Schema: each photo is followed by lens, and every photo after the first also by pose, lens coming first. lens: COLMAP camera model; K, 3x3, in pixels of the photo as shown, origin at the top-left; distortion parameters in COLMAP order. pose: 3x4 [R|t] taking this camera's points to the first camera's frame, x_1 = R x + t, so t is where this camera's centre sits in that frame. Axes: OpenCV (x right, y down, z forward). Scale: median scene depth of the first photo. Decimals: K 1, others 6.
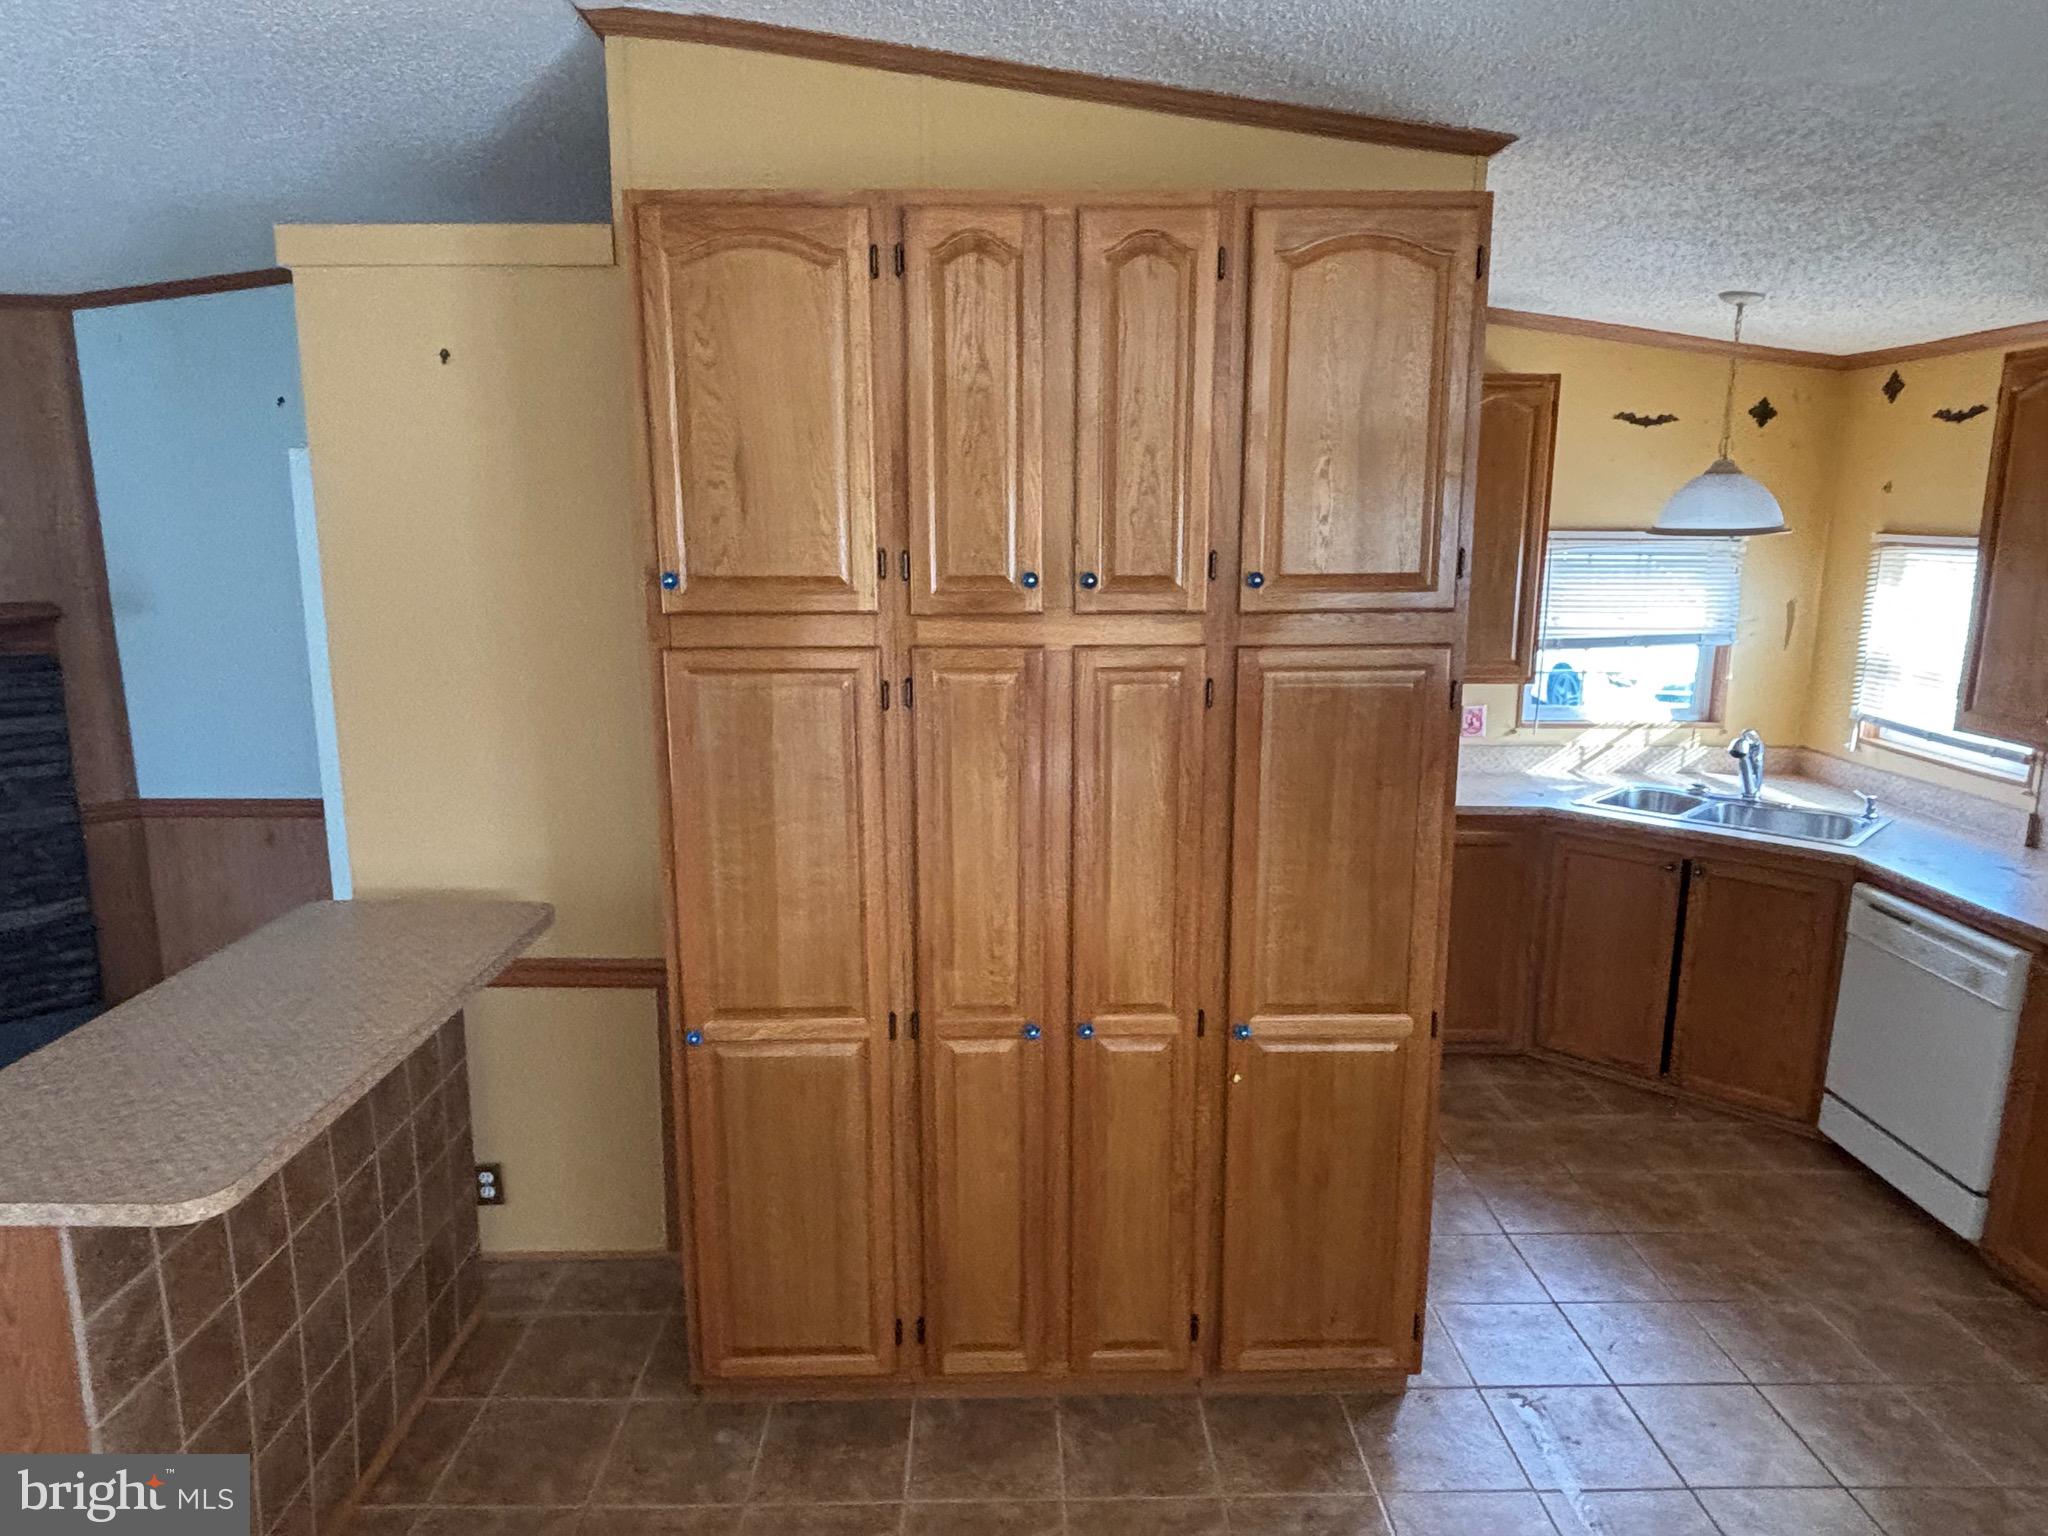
lens RADIAL K [[1284.5, 0, 1022.5], [0, 1284.5, 760.8], [0, 0, 1]] dist [-0.008711, -0.000257]
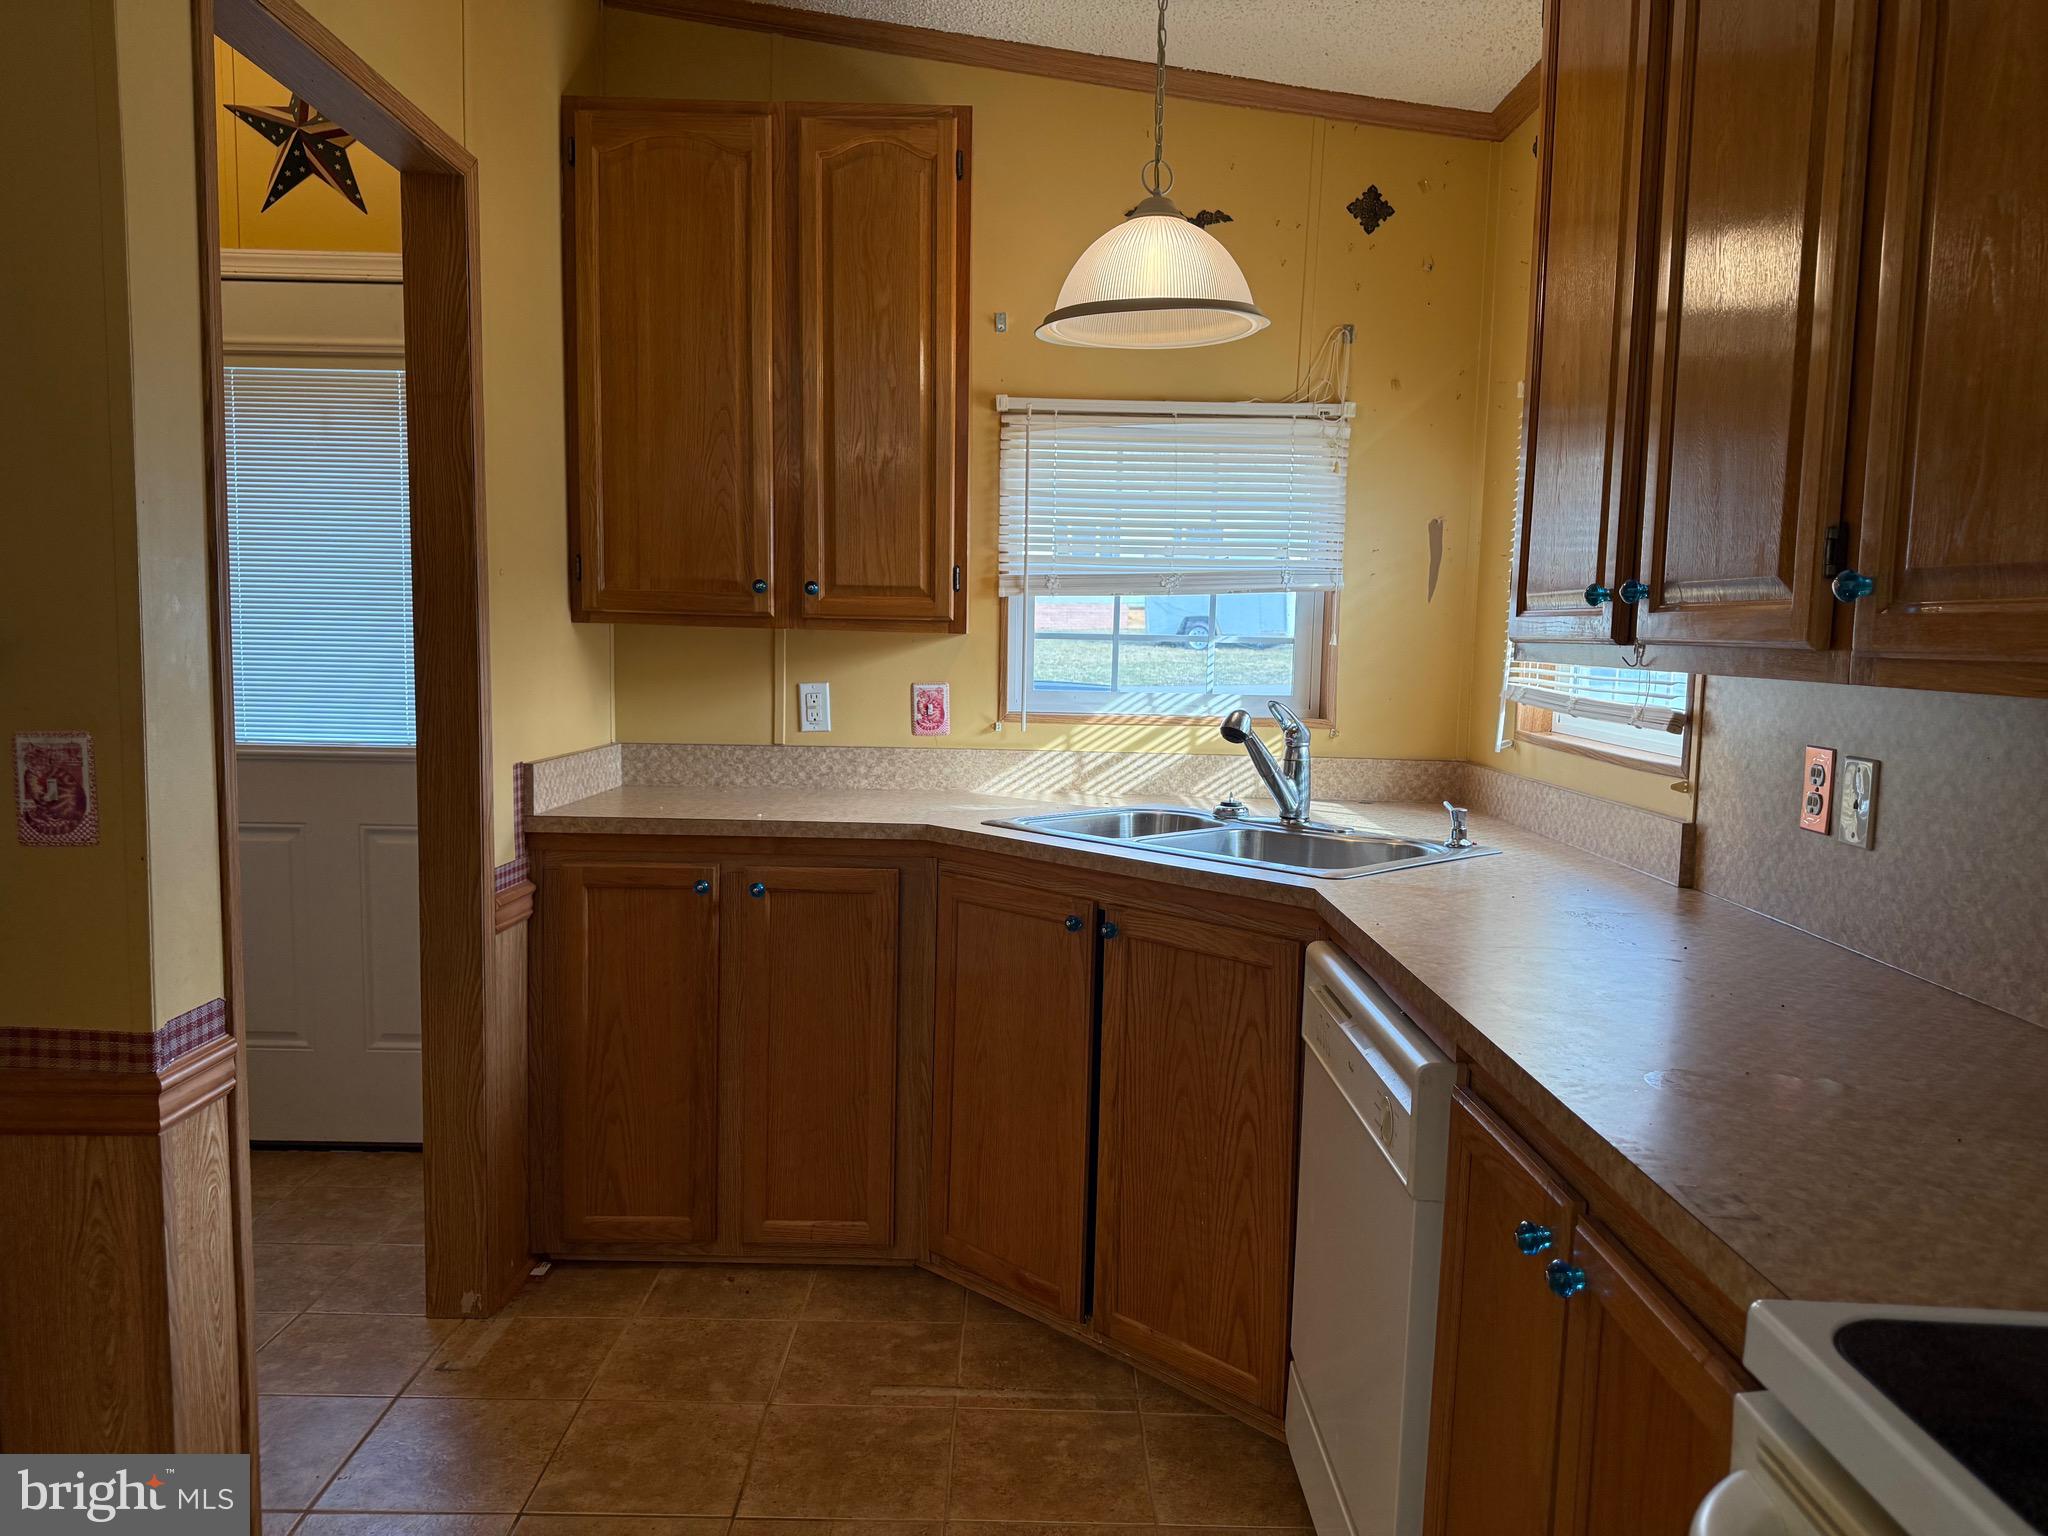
lens RADIAL K [[1458.3, 0, 1020.5], [0, 1458.3, 774.2], [0, 0, 1]] dist [0.040887, -0.015404]
pose [[0.999787, 0.018519, -0.009081, 0.501093], [-0.019250, 0.995903, -0.088357, 0.076840], [0.007407, 0.088513, 0.996047, 0.377544]]
